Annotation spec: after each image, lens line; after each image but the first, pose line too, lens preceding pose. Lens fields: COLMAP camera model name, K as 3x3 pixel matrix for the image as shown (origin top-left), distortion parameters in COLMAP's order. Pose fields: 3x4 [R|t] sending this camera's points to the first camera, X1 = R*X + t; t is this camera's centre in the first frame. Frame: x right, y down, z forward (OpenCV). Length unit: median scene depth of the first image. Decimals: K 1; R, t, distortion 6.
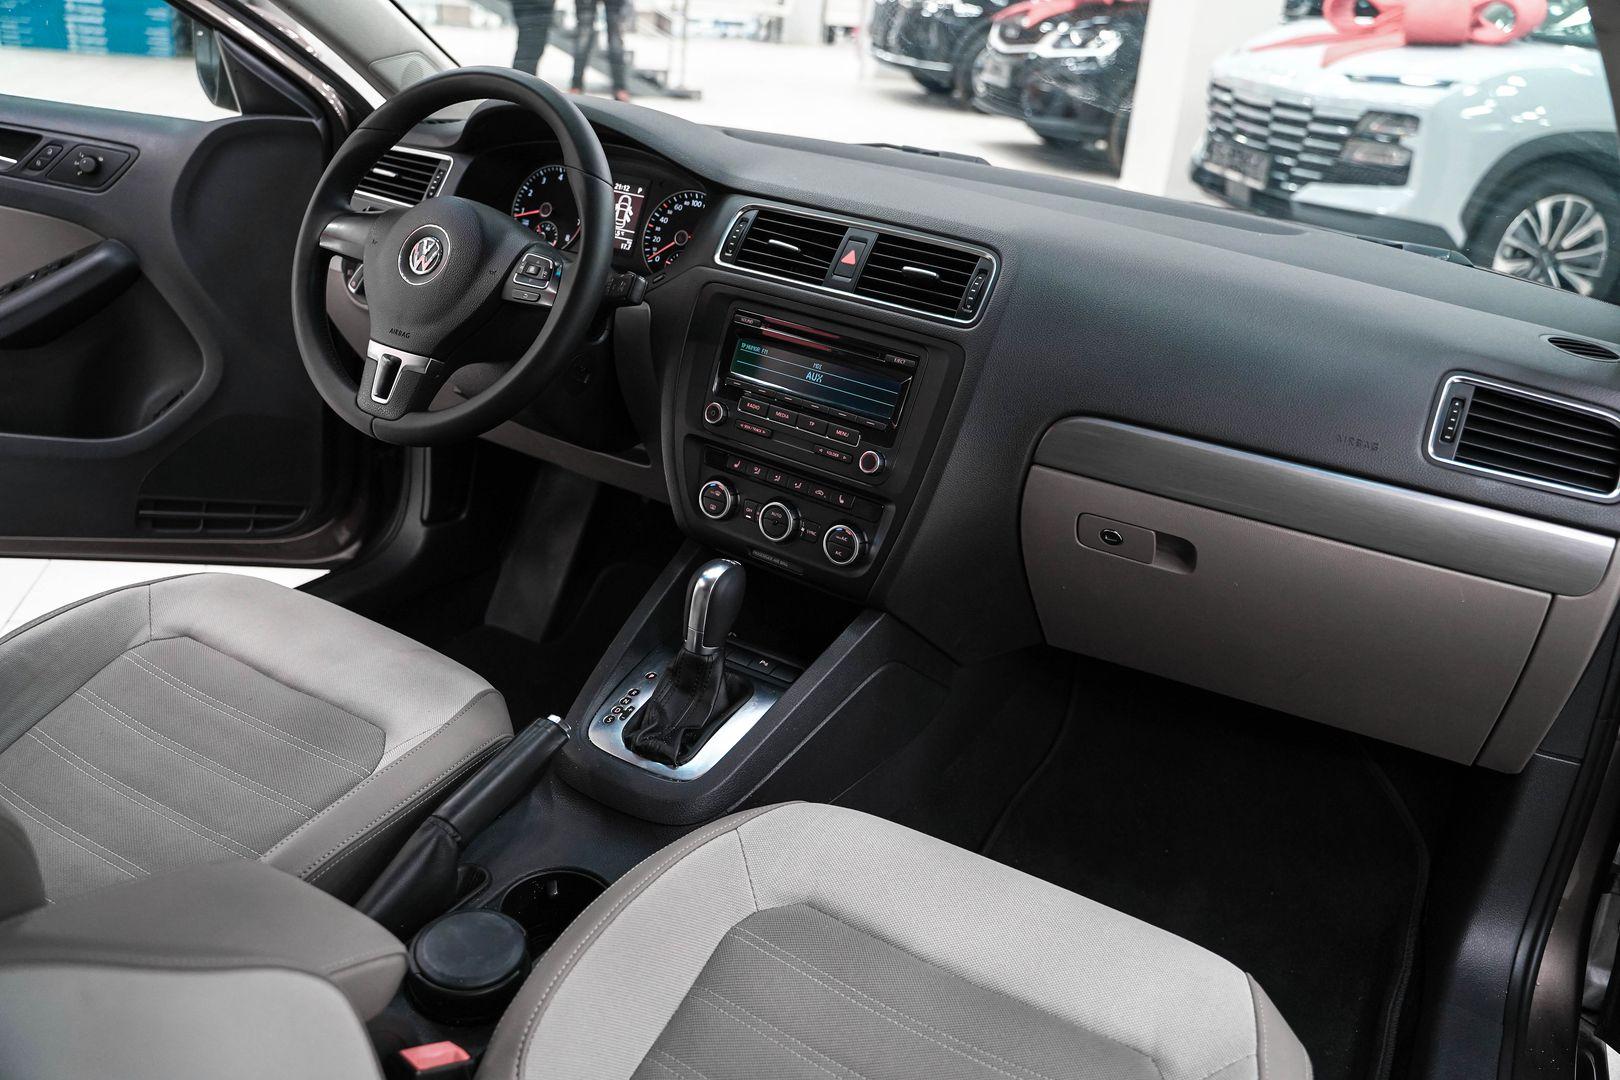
lens RADIAL K [[1318.6, 0, 810.0], [0, 1318.6, 540.0], [0, 0, 1]] dist [-0.113353, 0.085592]
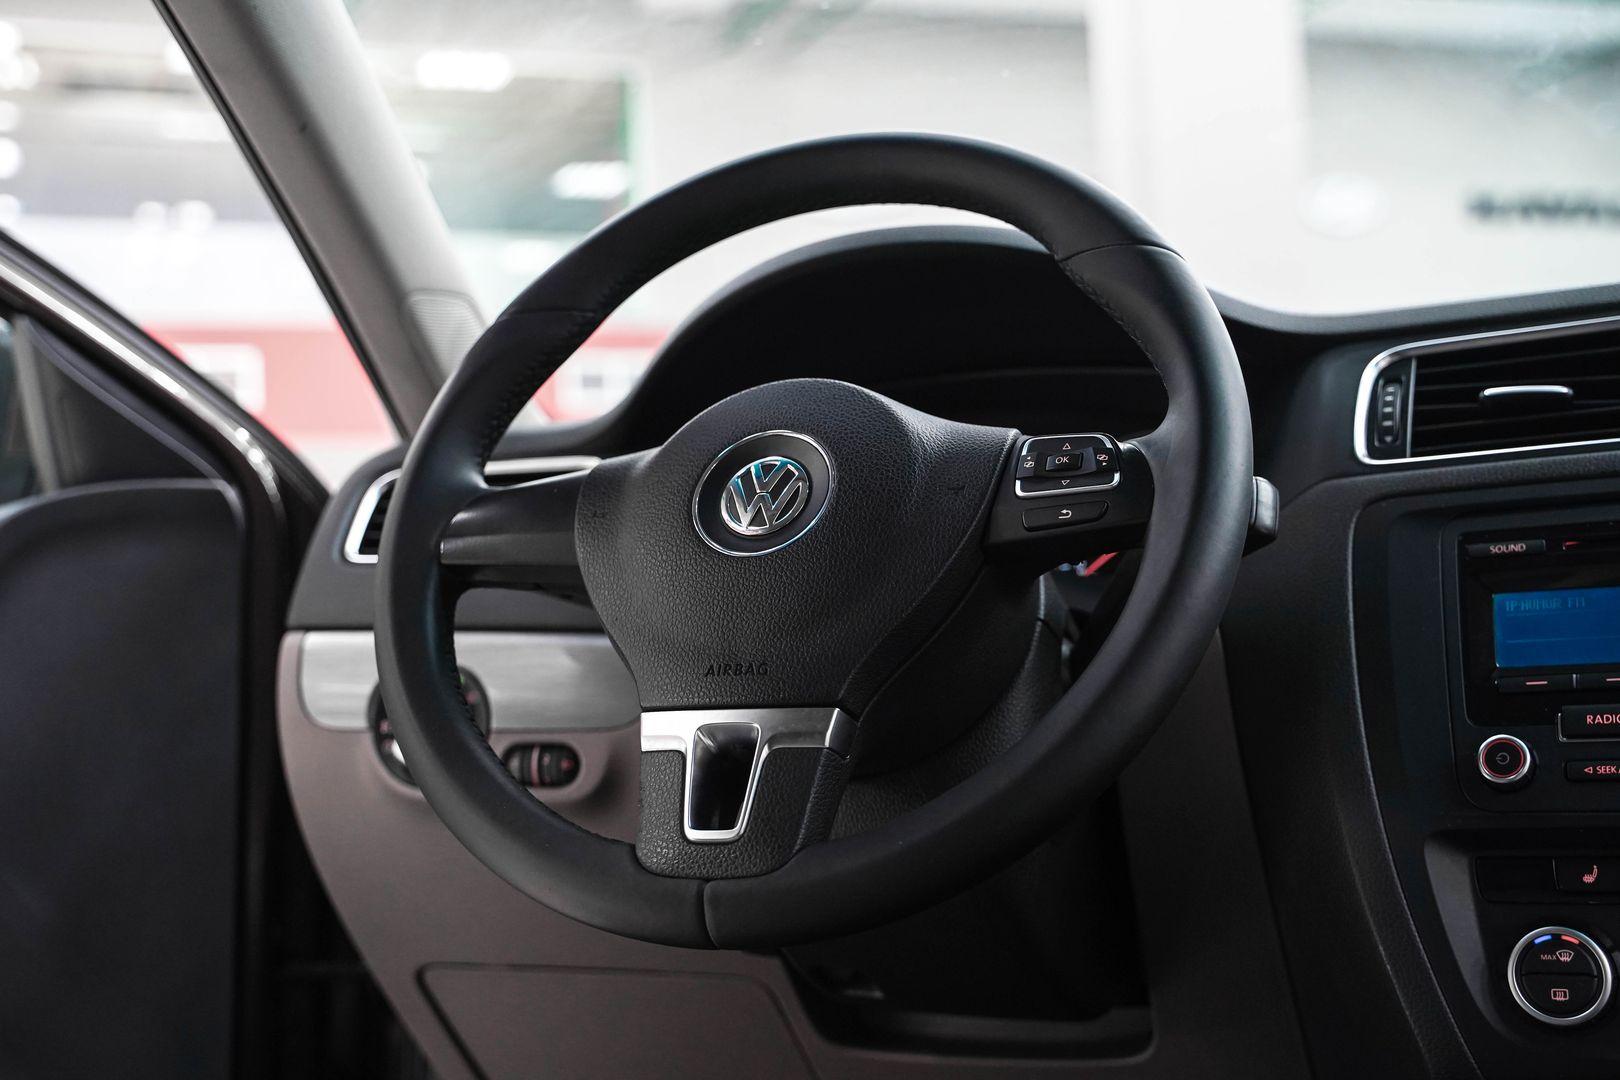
lens RADIAL K [[2013.2, 0, 810.0], [0, 2013.2, 540.0], [0, 0, 1]] dist [0.060982, 0.005903]
pose [[0.978096, -0.126834, 0.165048, -0.336782], [0.189022, 0.873259, -0.449099, 0.078441], [-0.087169, 0.470460, 0.878105, 0.370885]]
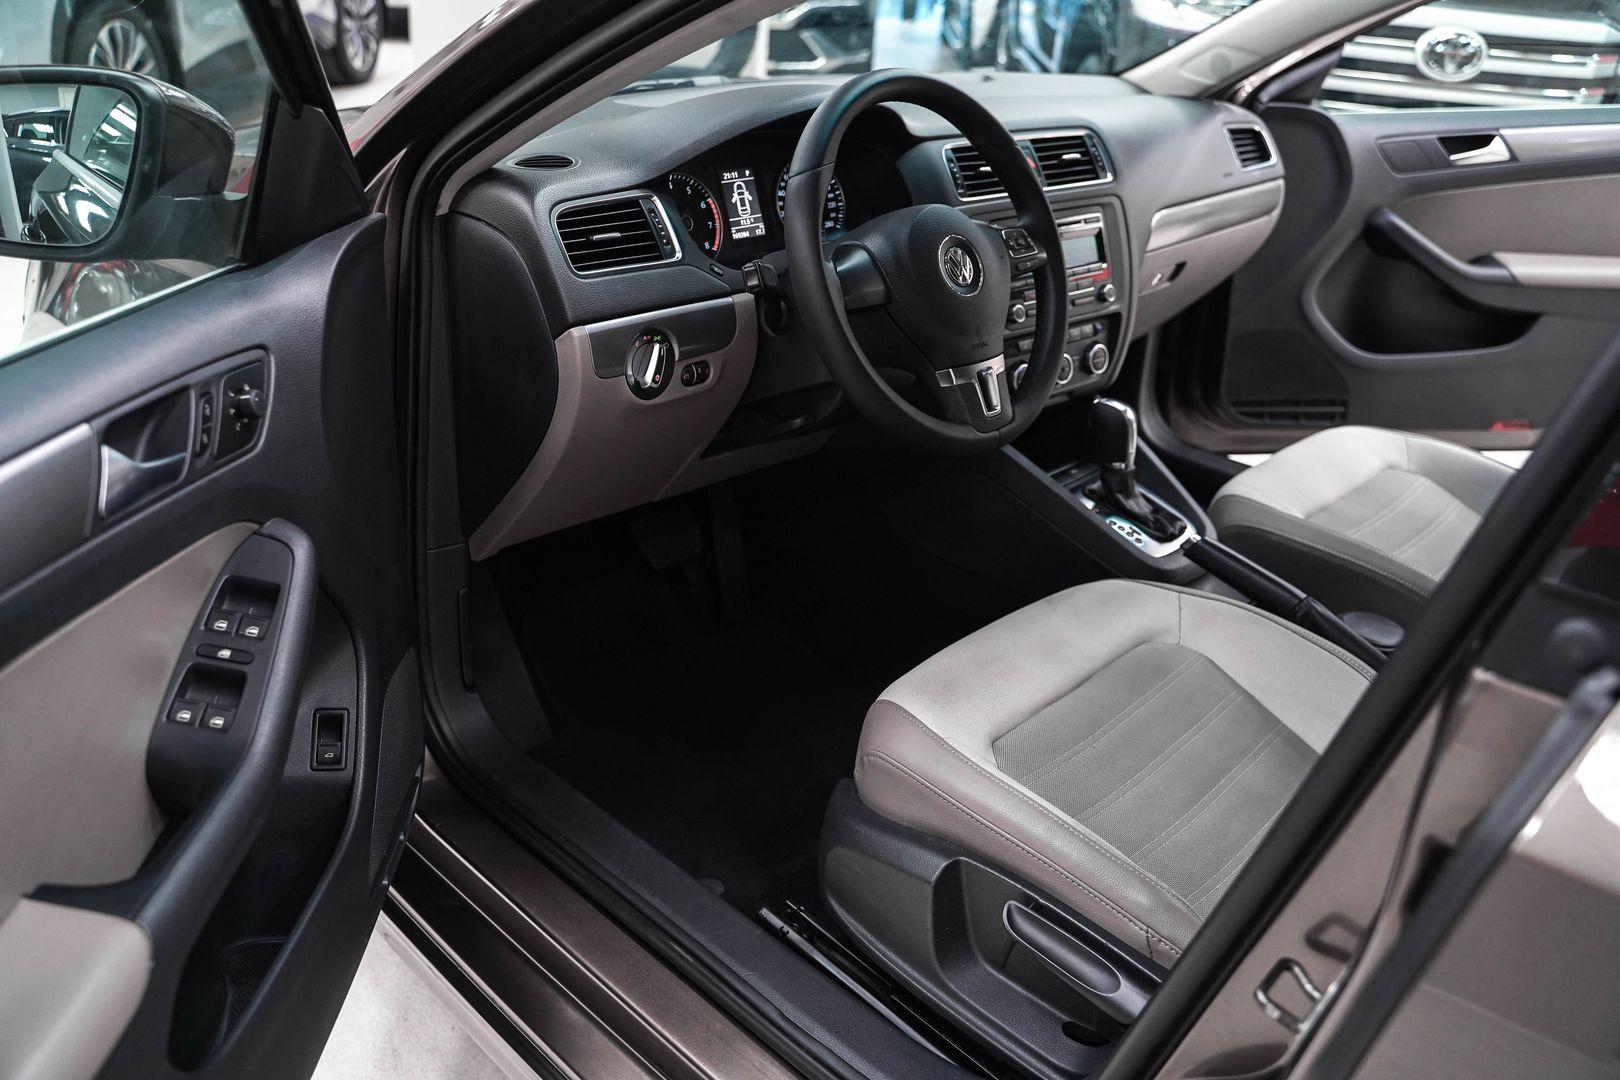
lens RADIAL K [[1318.6, 0, 810.0], [0, 1318.6, 540.0], [0, 0, 1]] dist [-0.113353, 0.085592]
pose [[0.246788, -0.495201, 0.832990, -1.094380], [0.361743, 0.844518, 0.394881, -0.414523], [-0.899020, 0.203876, 0.387553, 0.649922]]
